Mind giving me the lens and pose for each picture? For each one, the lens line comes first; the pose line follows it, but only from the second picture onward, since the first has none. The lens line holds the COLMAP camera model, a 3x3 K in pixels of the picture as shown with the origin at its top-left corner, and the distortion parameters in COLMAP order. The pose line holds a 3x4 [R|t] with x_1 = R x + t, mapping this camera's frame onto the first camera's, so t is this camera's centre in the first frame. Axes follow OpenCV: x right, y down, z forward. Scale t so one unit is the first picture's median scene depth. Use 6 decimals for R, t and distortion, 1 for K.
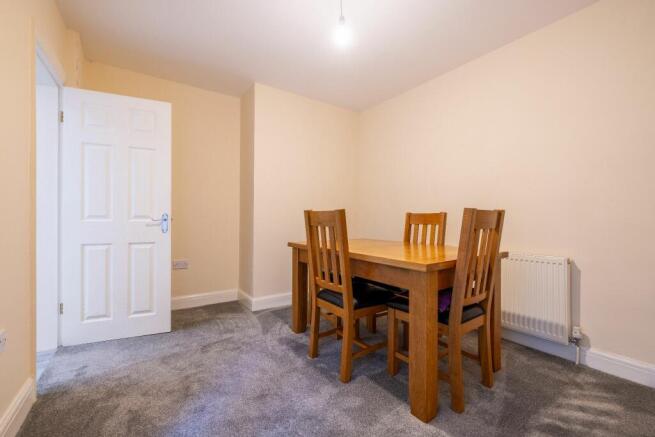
lens RADIAL K [[274.1, 0, 325.2], [0, 274.1, 219.4], [0, 0, 1]] dist [0.001870, 0.000067]
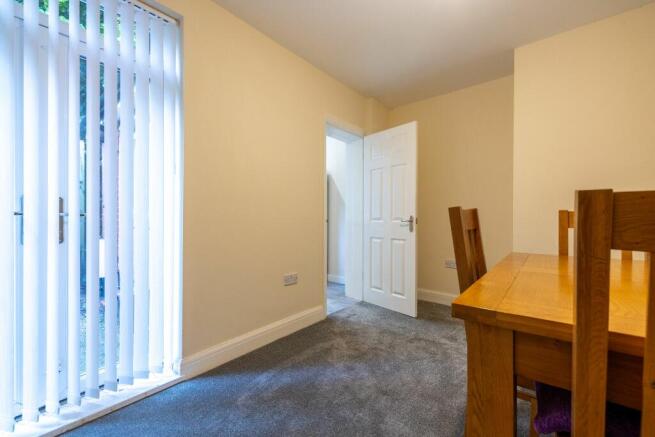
lens RADIAL K [[274.1, 0, 327.0], [0, 274.1, 218.9], [0, 0, 1]] dist [0.001870, 0.000067]
pose [[0.273244, -0.001273, -0.961944, 0.521542], [-0.002280, 0.999995, -0.001971, -0.006623], [0.961942, 0.002732, 0.273240, 0.371674]]
